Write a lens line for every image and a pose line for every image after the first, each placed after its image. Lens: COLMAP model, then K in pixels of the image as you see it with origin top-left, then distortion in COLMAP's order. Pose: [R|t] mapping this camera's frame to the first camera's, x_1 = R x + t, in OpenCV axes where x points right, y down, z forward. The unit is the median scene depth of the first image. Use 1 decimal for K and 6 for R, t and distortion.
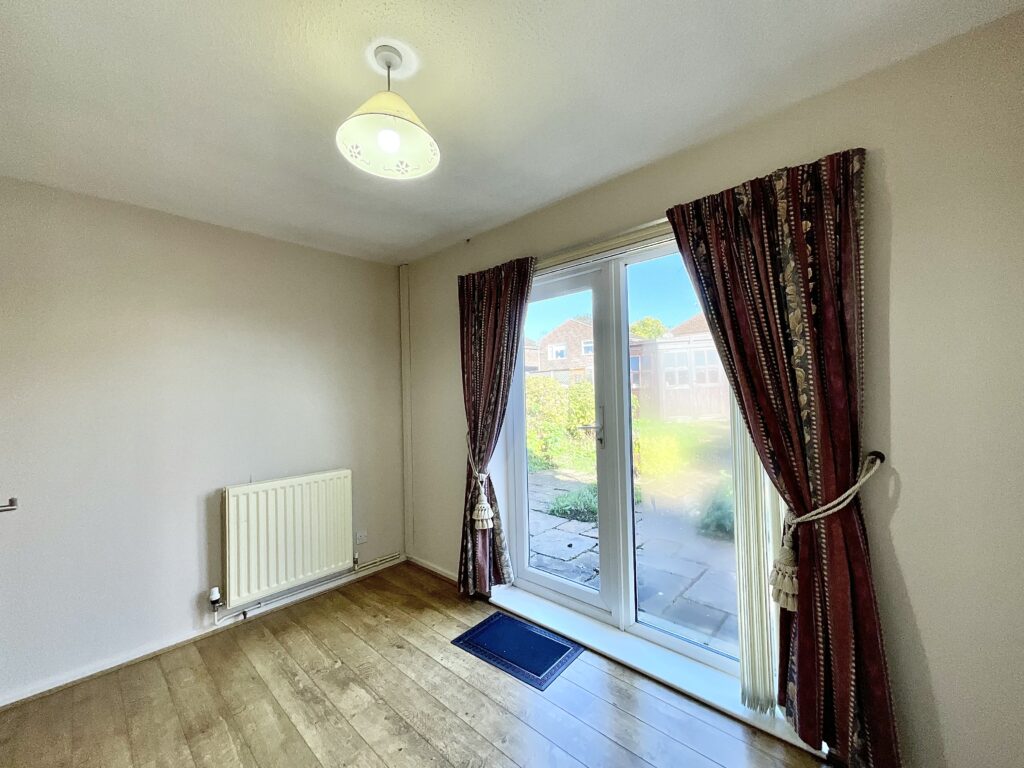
lens RADIAL K [[412.4, 0, 512.0], [0, 412.4, 384.0], [0, 0, 1]] dist [0.000610, 0.000069]
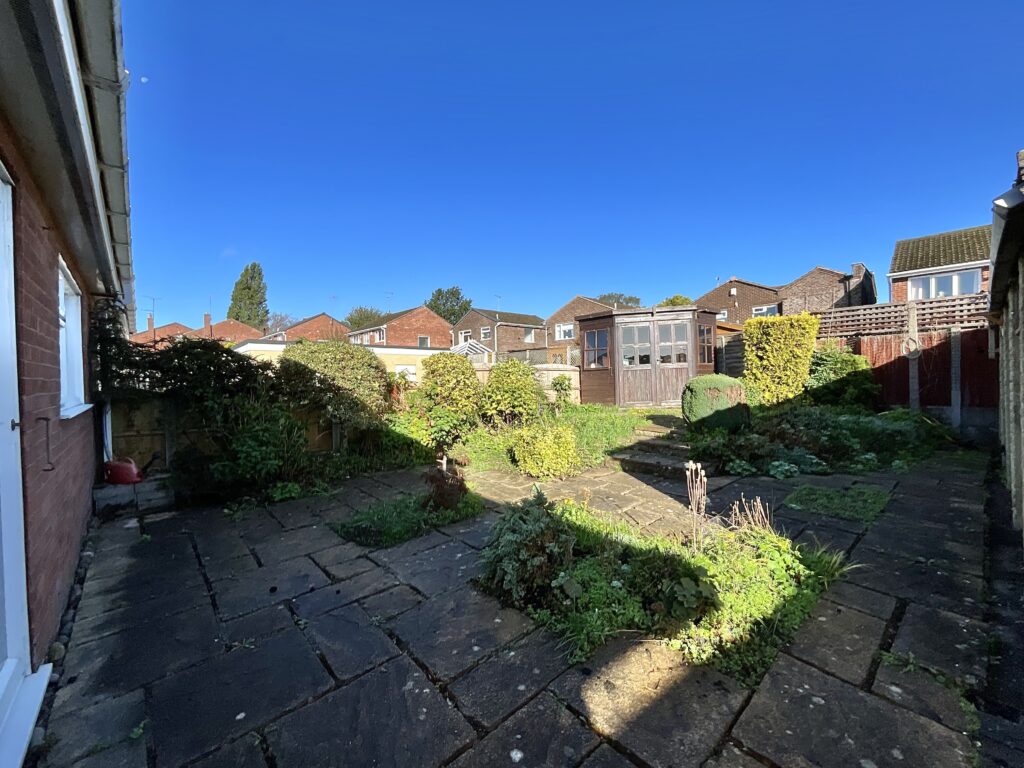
lens RADIAL K [[412.4, 0, 512.0], [0, 412.4, 384.0], [0, 0, 1]] dist [0.000610, 0.000069]
pose [[0.996436, 0.011320, -0.083584, 0.284384], [-0.007735, 0.999041, 0.043097, 0.008721], [0.083991, -0.042297, 0.995568, 0.177403]]
